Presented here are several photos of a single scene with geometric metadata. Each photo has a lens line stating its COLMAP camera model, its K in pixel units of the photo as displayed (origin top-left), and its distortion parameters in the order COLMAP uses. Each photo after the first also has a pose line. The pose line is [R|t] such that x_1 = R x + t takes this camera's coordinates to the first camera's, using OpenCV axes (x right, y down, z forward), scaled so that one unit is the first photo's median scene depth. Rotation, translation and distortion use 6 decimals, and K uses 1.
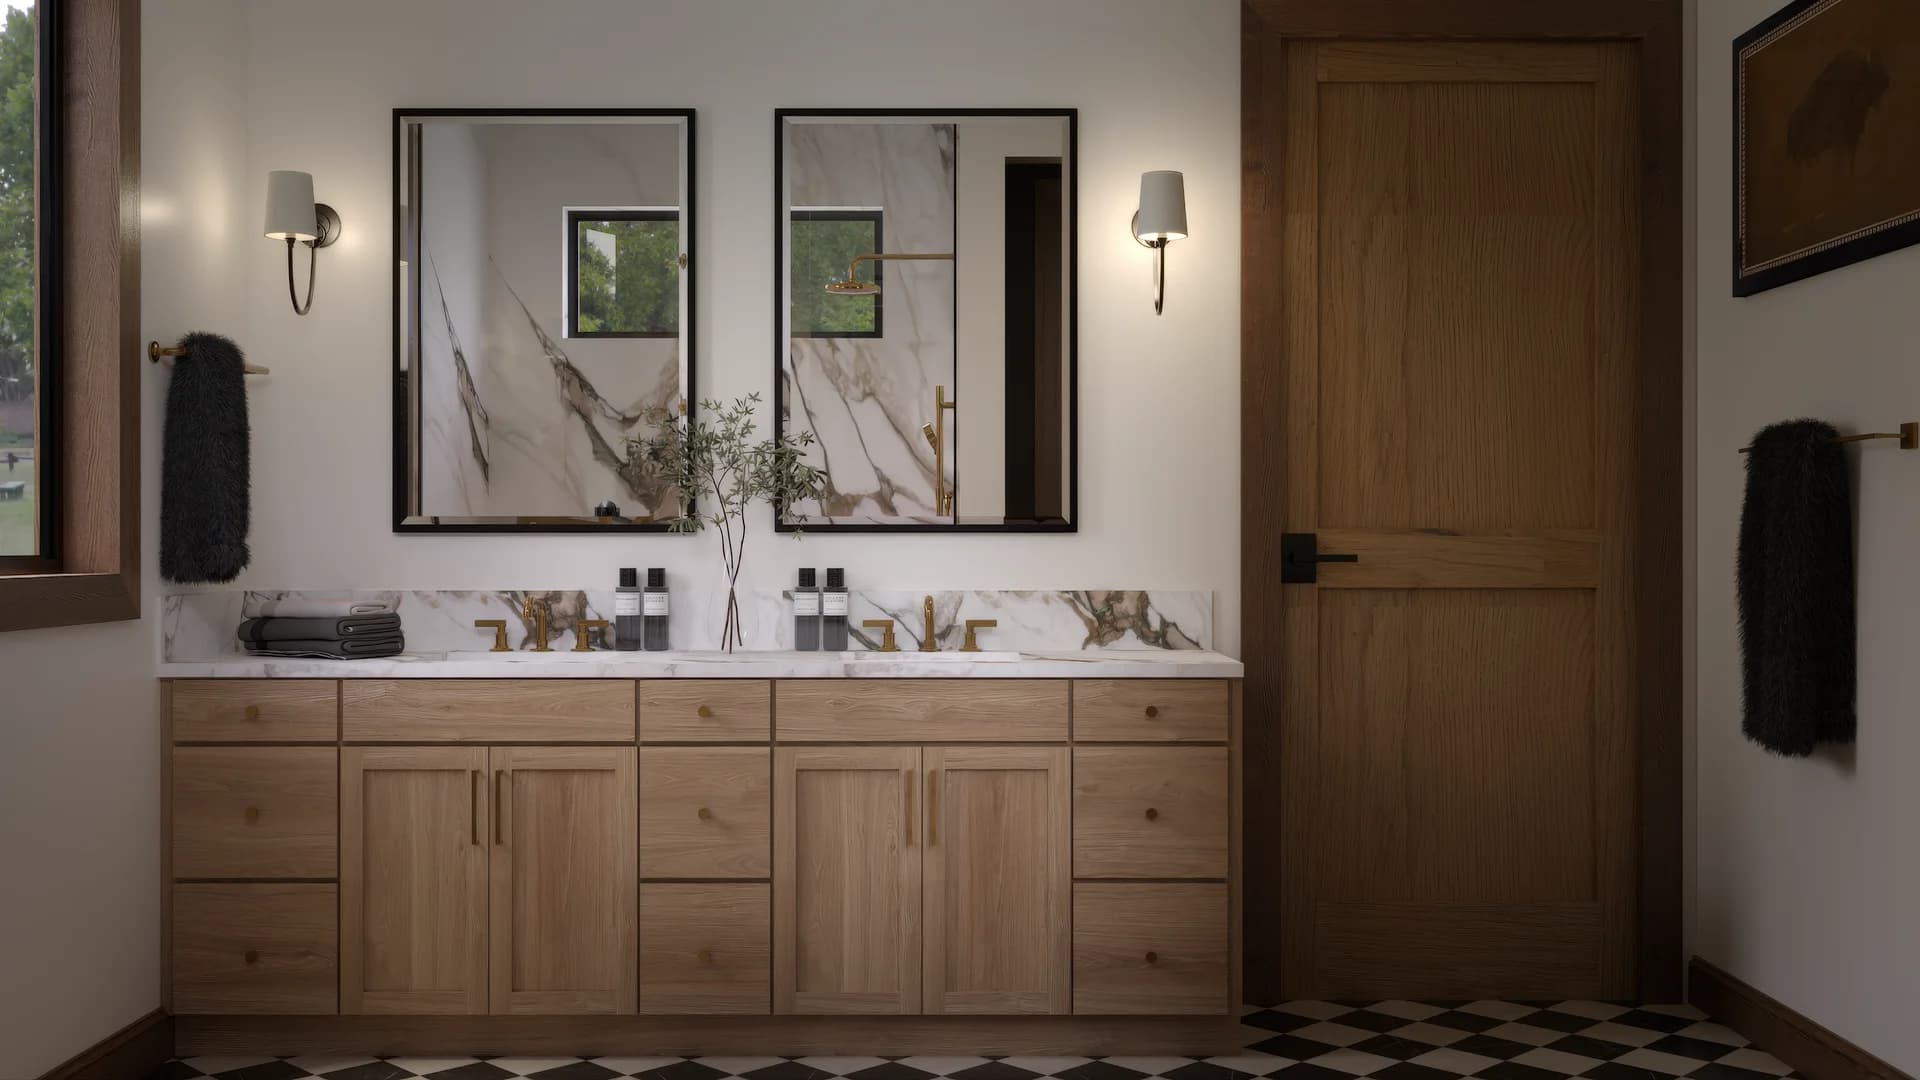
lens RADIAL K [[1841.1, 0, 960.0], [0, 1841.1, 540.0], [0, 0, 1]] dist [-0.000838, -0.002914]
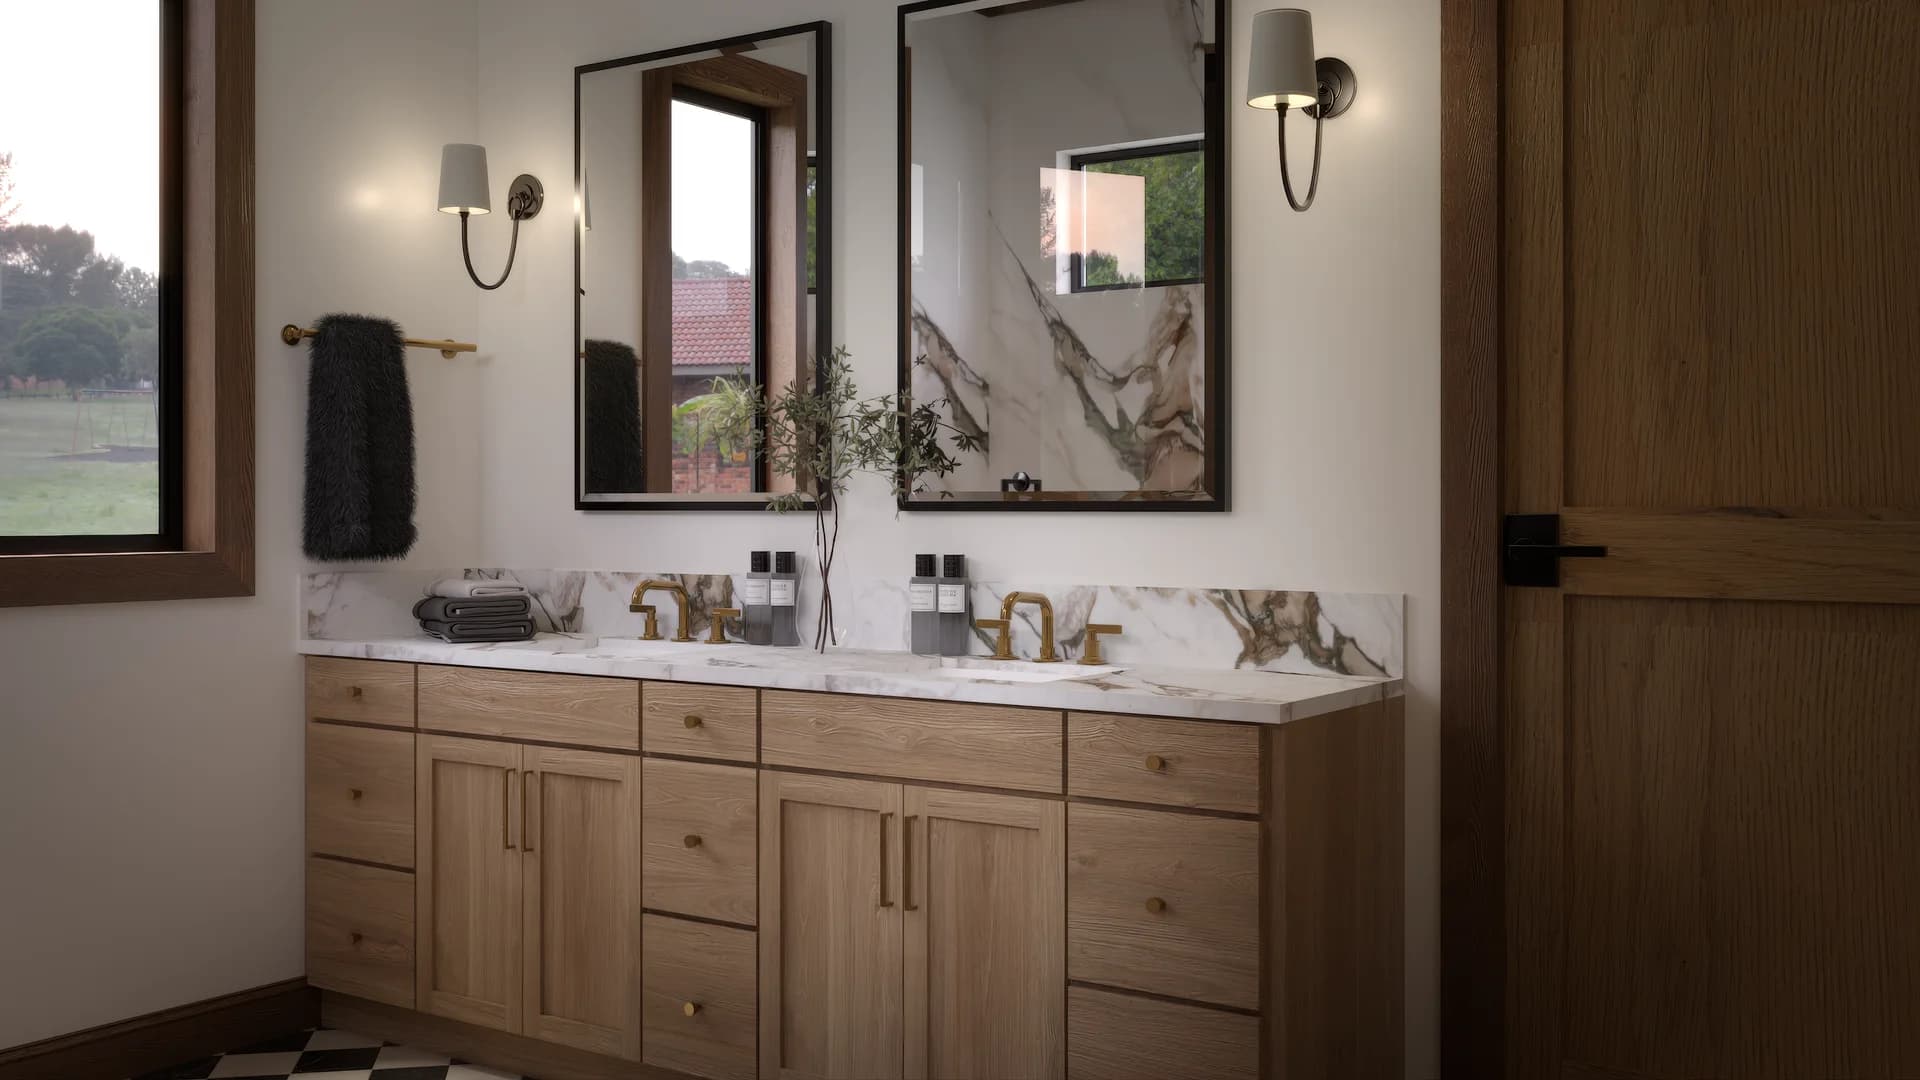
lens RADIAL K [[1842.4, 0, 960.0], [0, 1842.4, 507.7], [0, 0, 1]] dist [-0.009276, -0.007713]
pose [[0.828000, 0.000888, -0.560727, 0.395535], [-0.000255, 0.999999, 0.001208, -0.006626], [0.560728, -0.000857, 0.828000, 0.322137]]
